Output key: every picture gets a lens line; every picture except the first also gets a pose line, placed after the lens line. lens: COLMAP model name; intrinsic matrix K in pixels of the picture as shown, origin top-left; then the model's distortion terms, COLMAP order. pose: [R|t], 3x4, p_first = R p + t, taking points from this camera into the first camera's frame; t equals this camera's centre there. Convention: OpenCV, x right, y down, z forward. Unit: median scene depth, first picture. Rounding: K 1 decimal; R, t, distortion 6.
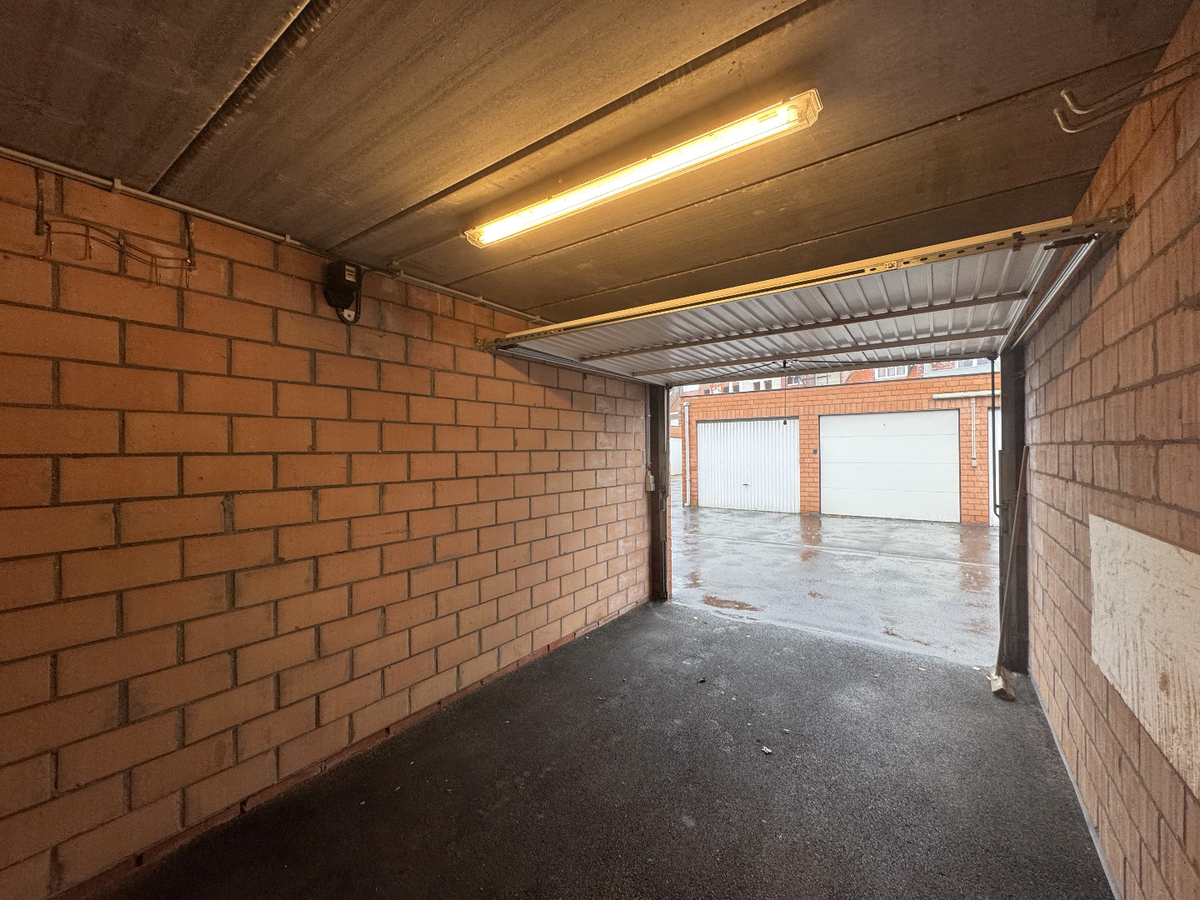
lens RADIAL K [[477.1, 0, 600.0], [0, 477.1, 450.0], [0, 0, 1]] dist [-0.000540, -0.000187]
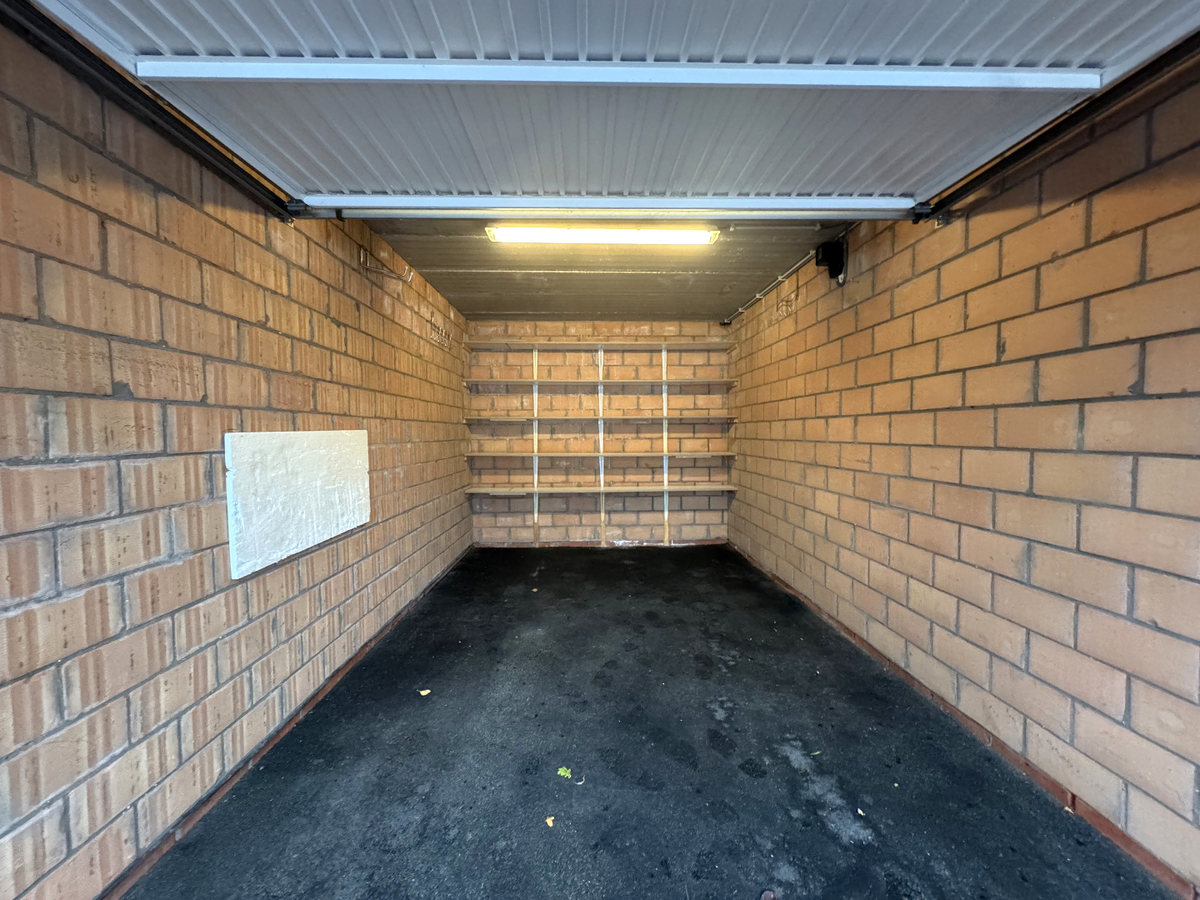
lens RADIAL K [[477.1, 0, 600.0], [0, 477.1, 450.0], [0, 0, 1]] dist [-0.000540, -0.000187]
pose [[-0.796240, 0.036886, -0.603856, 0.492686], [0.015150, 0.999042, 0.041048, 0.068060], [0.604792, 0.023535, -0.796036, 1.081646]]
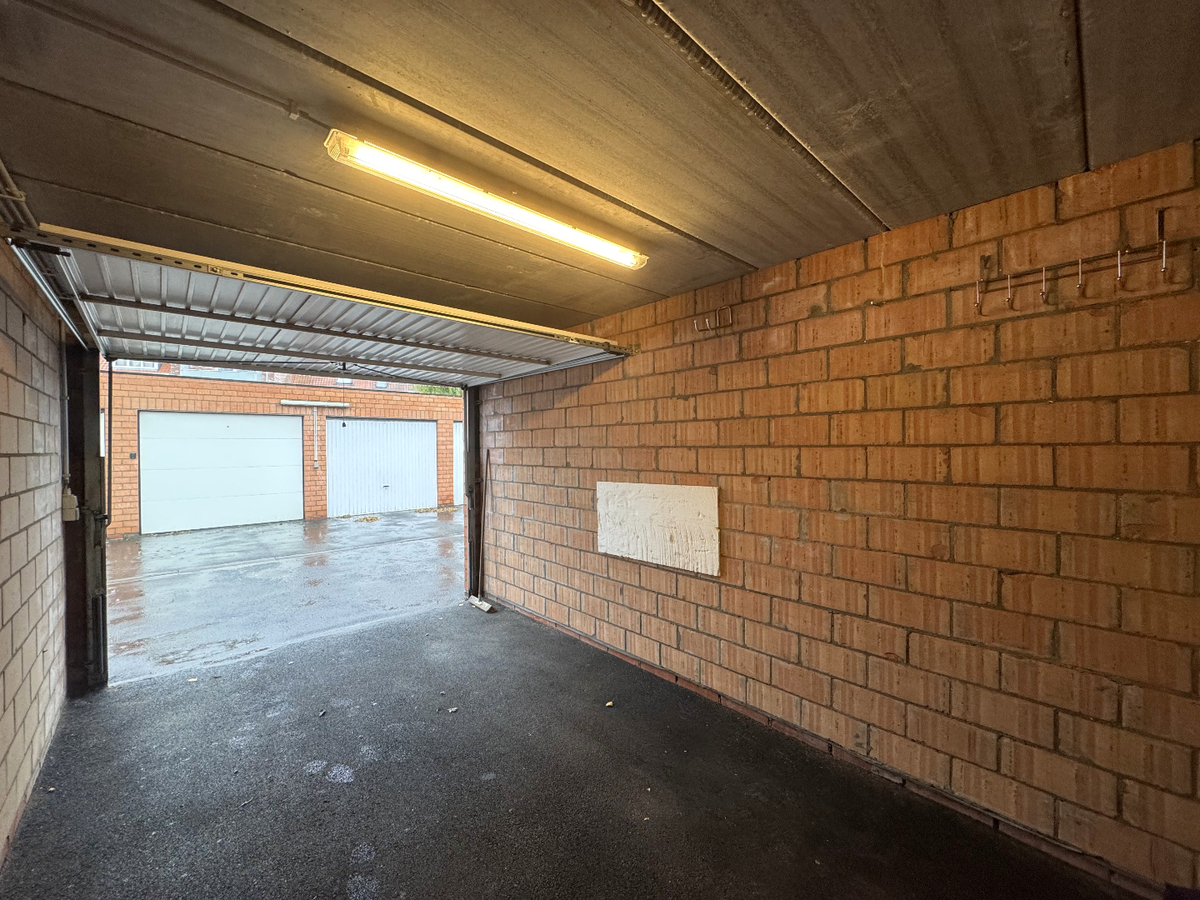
lens RADIAL K [[477.1, 0, 600.0], [0, 477.1, 450.0], [0, 0, 1]] dist [-0.000540, -0.000187]
pose [[0.201432, 0.001491, 0.979501, -0.481928], [0.006658, 0.999974, -0.002891, 0.001505], [-0.979480, 0.007104, 0.201417, 0.276246]]
